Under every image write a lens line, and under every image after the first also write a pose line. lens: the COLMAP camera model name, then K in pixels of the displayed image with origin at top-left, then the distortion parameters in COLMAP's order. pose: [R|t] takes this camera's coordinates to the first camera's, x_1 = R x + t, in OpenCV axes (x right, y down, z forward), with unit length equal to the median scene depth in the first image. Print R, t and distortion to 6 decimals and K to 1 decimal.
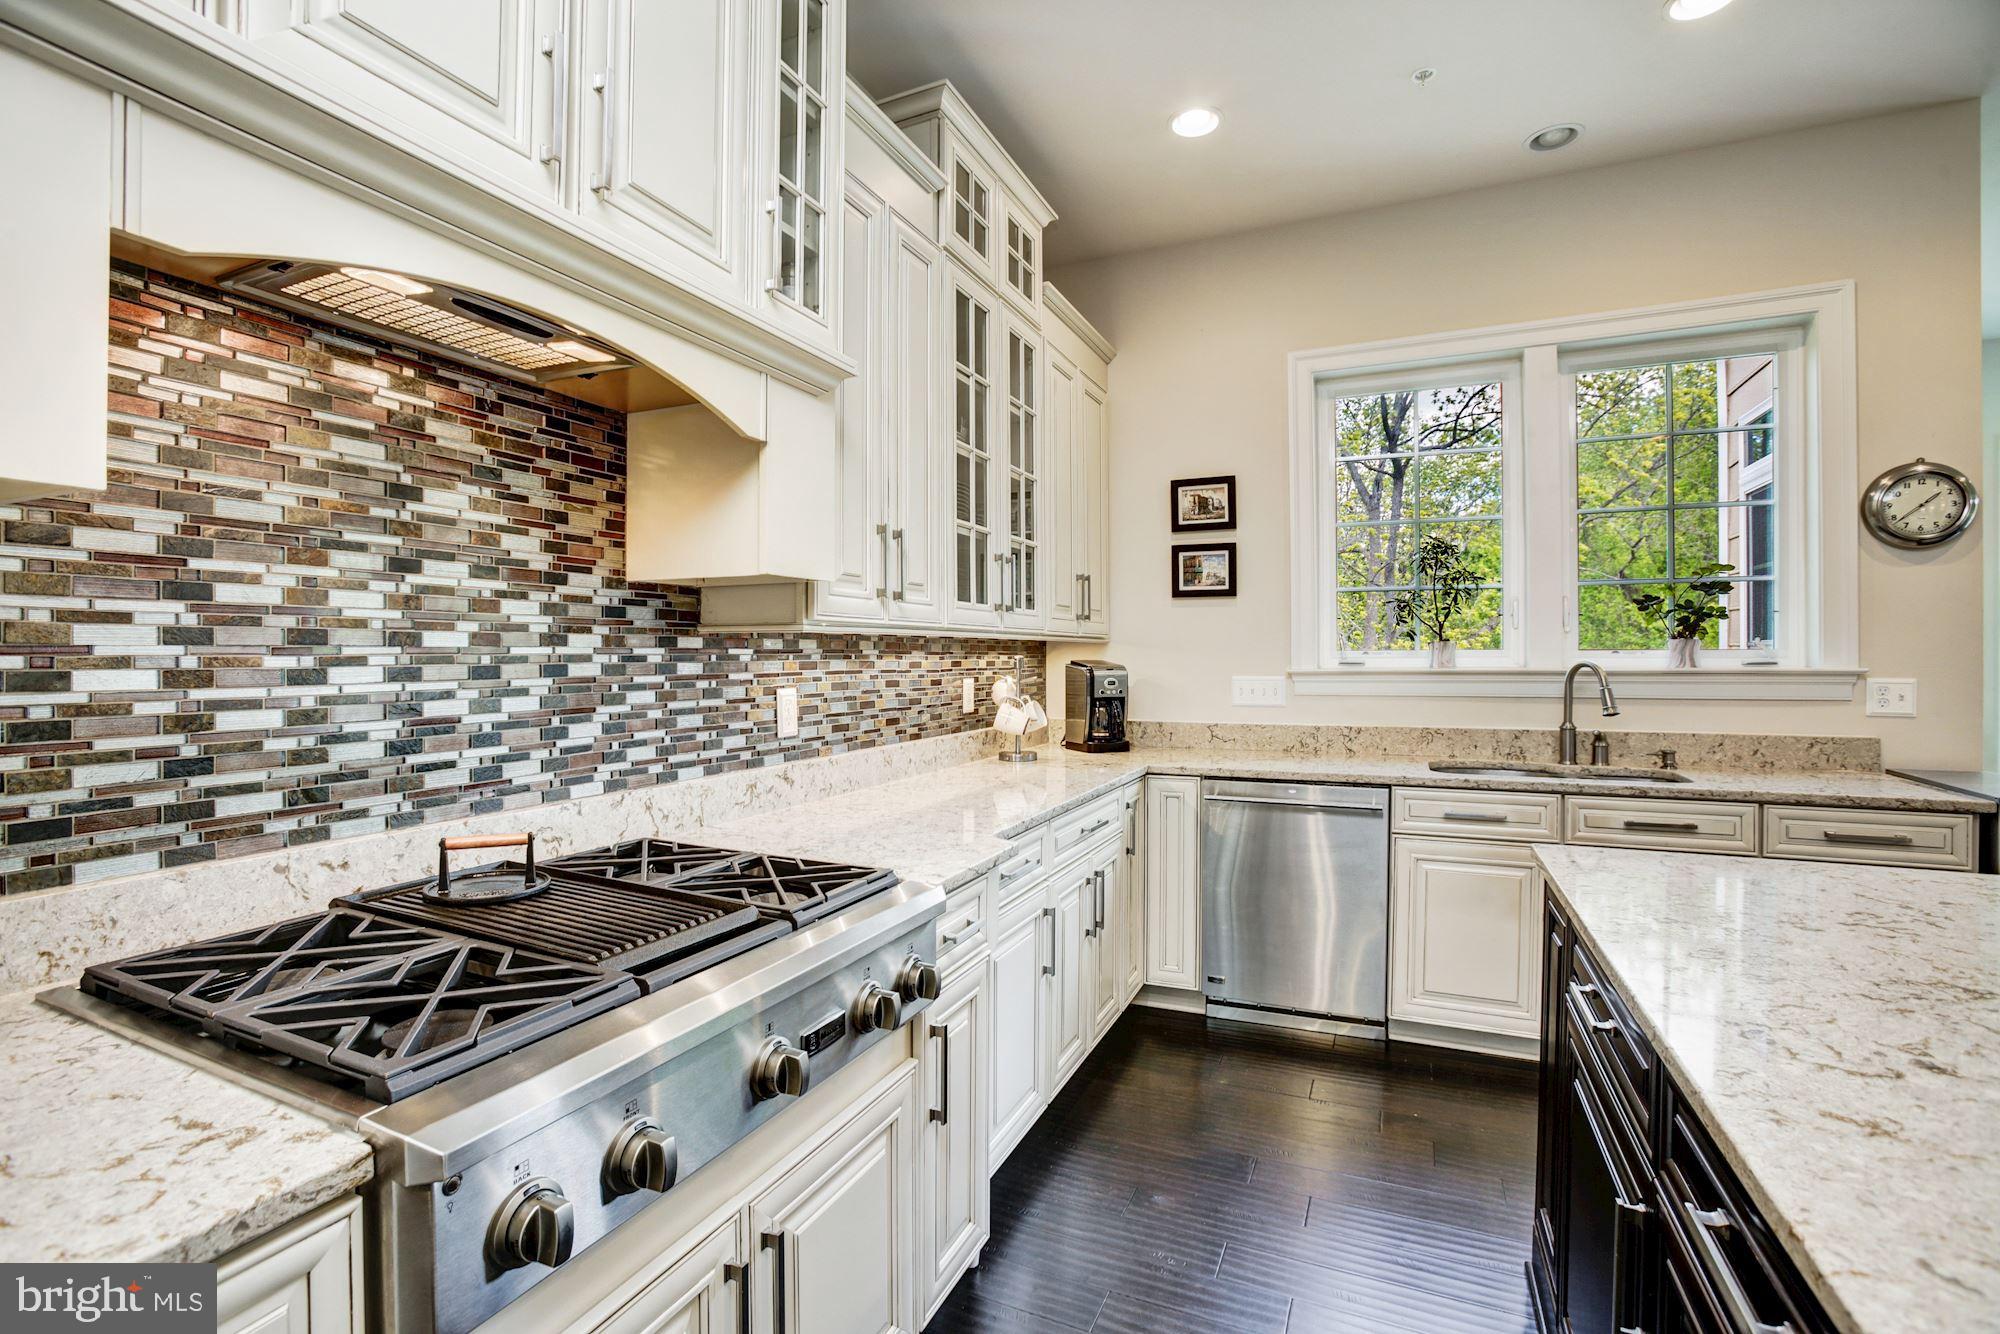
lens RADIAL K [[903.7, 0, 992.5], [0, 903.7, 655.1], [0, 0, 1]] dist [-0.033778, 0.008068]
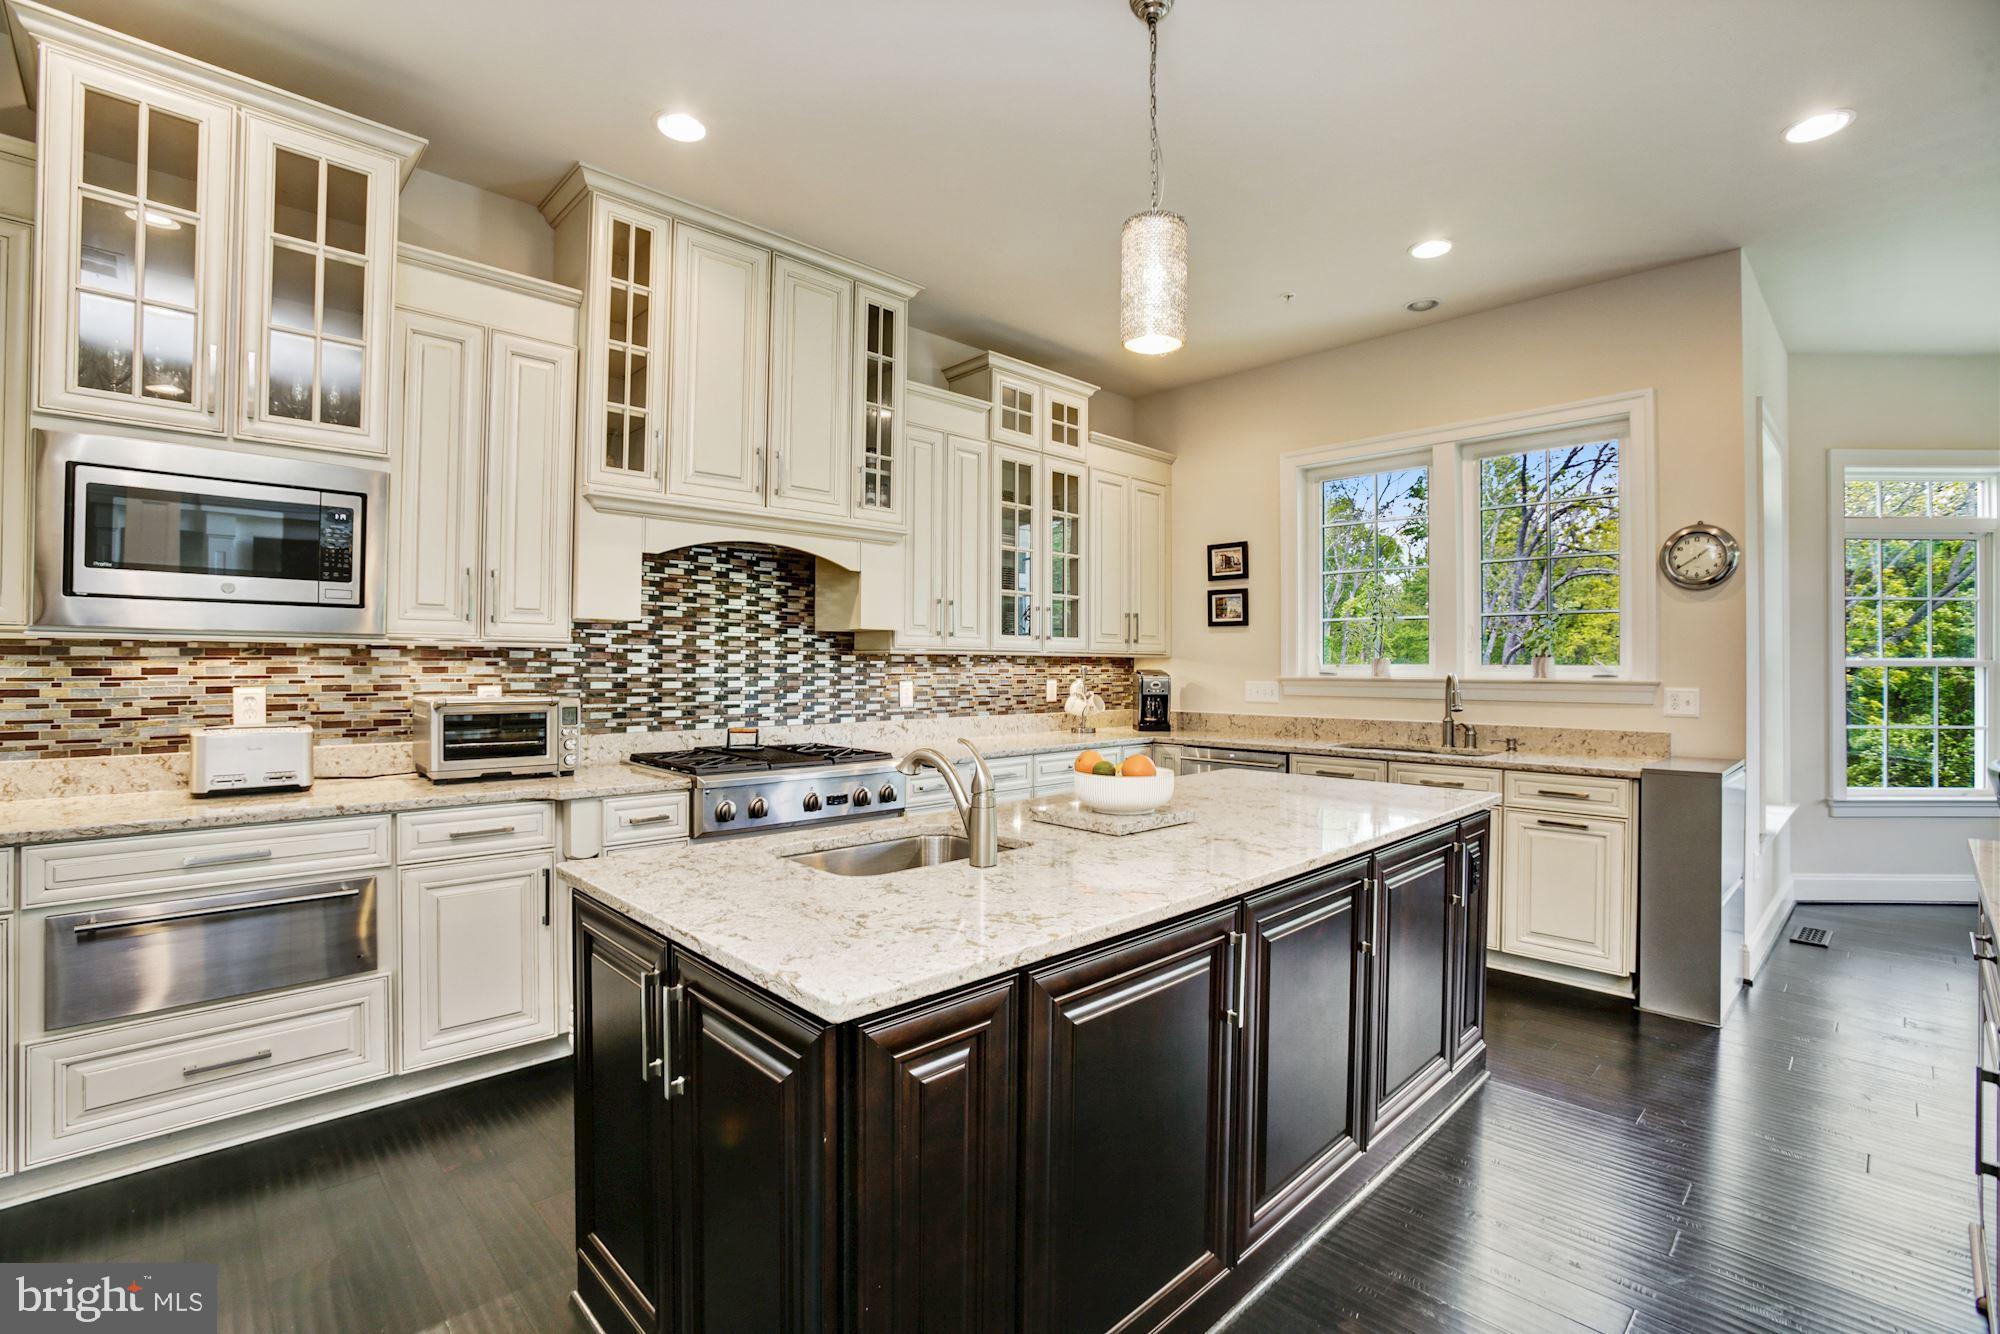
lens RADIAL K [[903.7, 0, 1009.6], [0, 903.7, 674.7], [0, 0, 1]] dist [-0.033778, 0.008068]
pose [[0.931245, 0.010380, -0.364245, 0.686643], [-0.007001, 0.999919, 0.010596, -0.000241], [0.364326, -0.007318, 0.931243, -0.730109]]
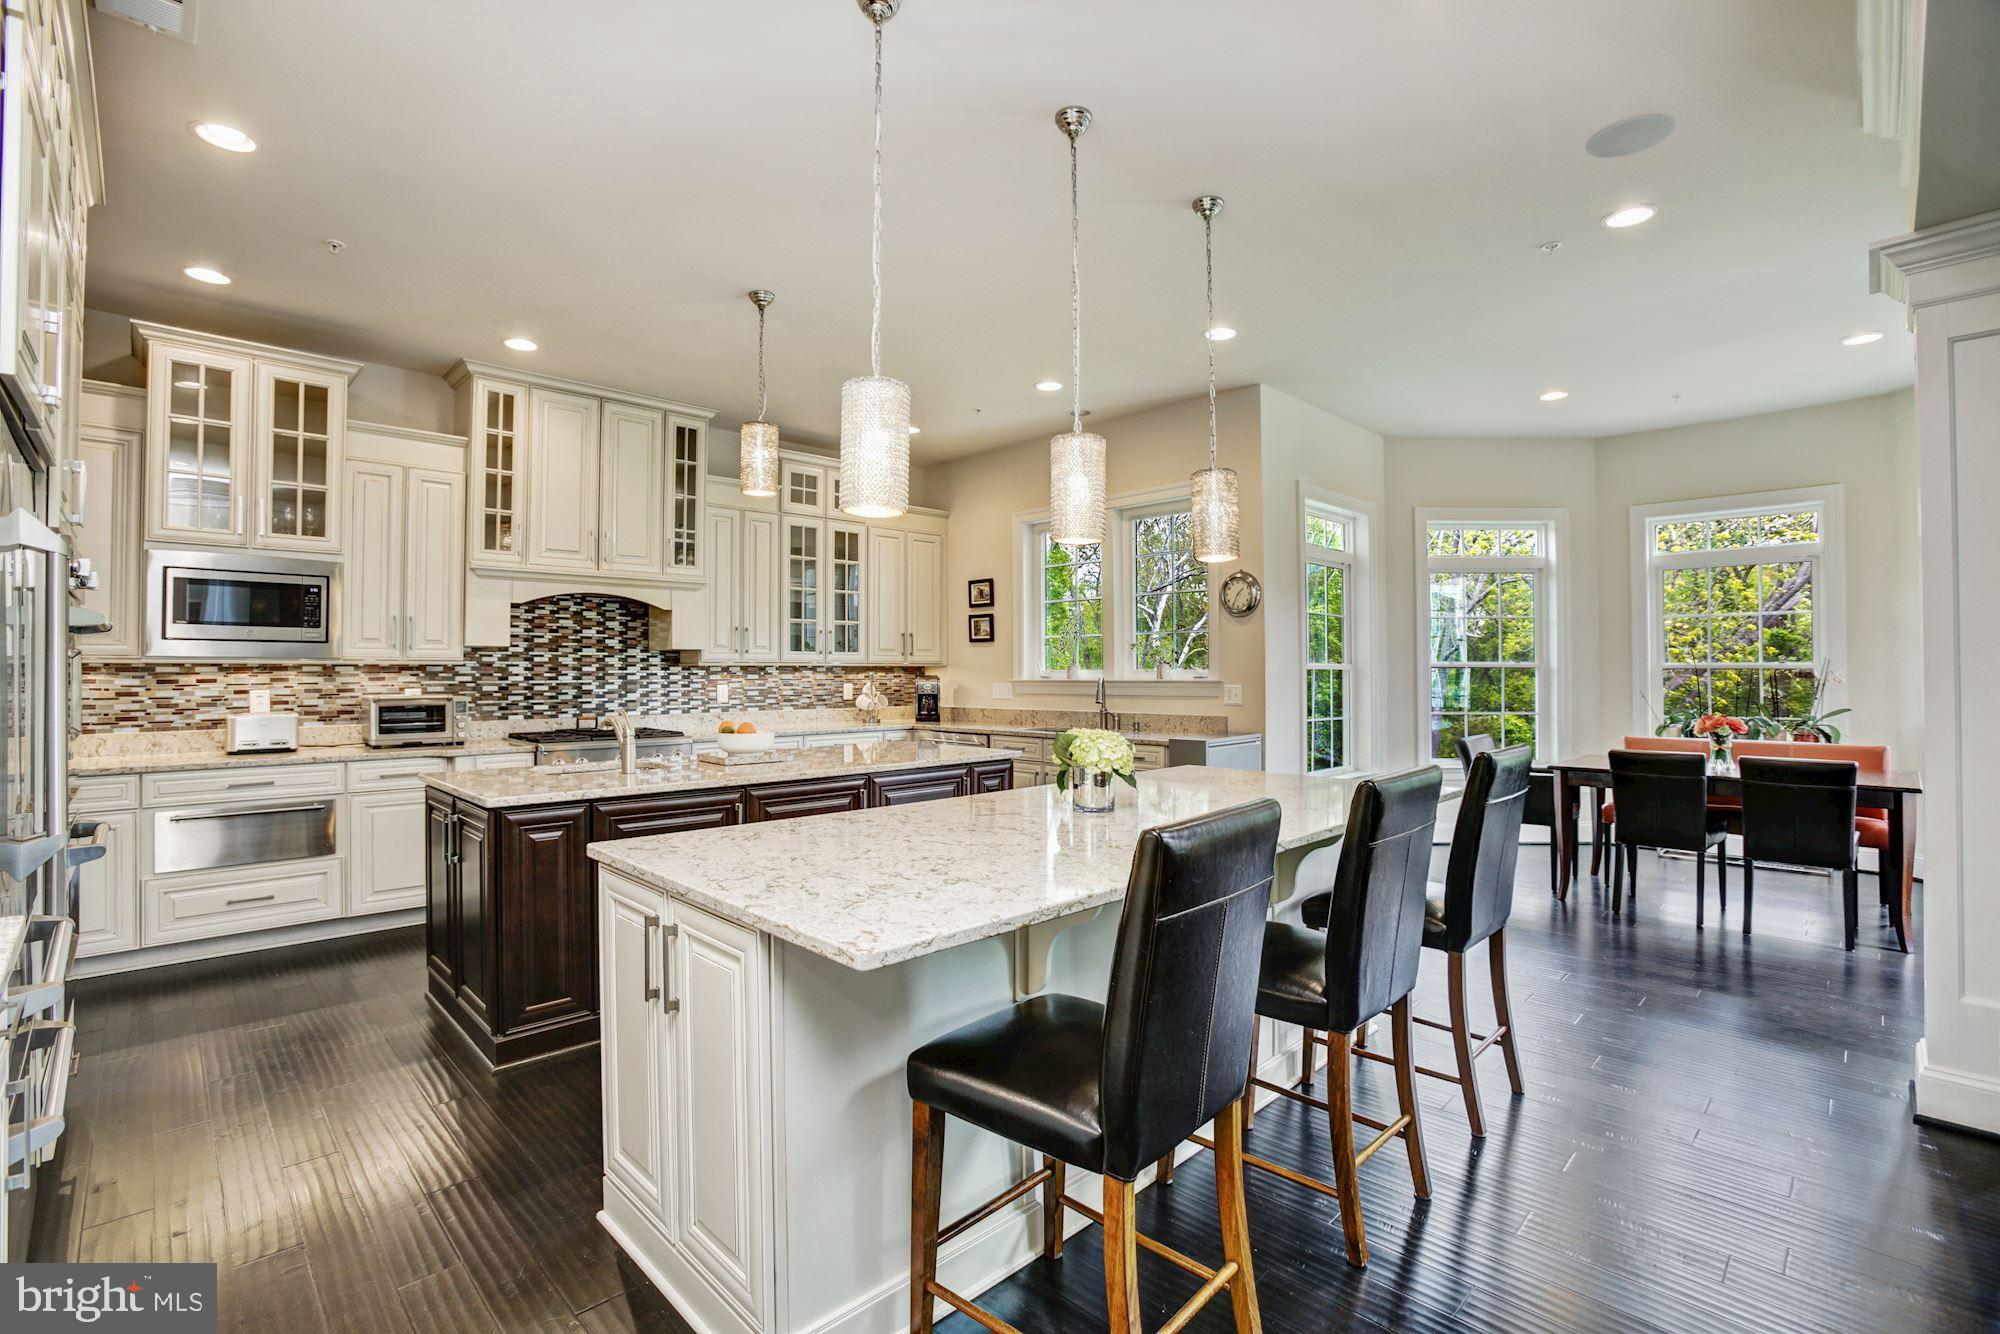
lens RADIAL K [[903.7, 0, 998.2], [0, 903.7, 676.9], [0, 0, 1]] dist [-0.033778, 0.008068]
pose [[0.931233, 0.001233, -0.364422, 1.525215], [0.000948, 0.999983, 0.005806, -0.003014], [0.364423, -0.005752, 0.931216, -1.217635]]
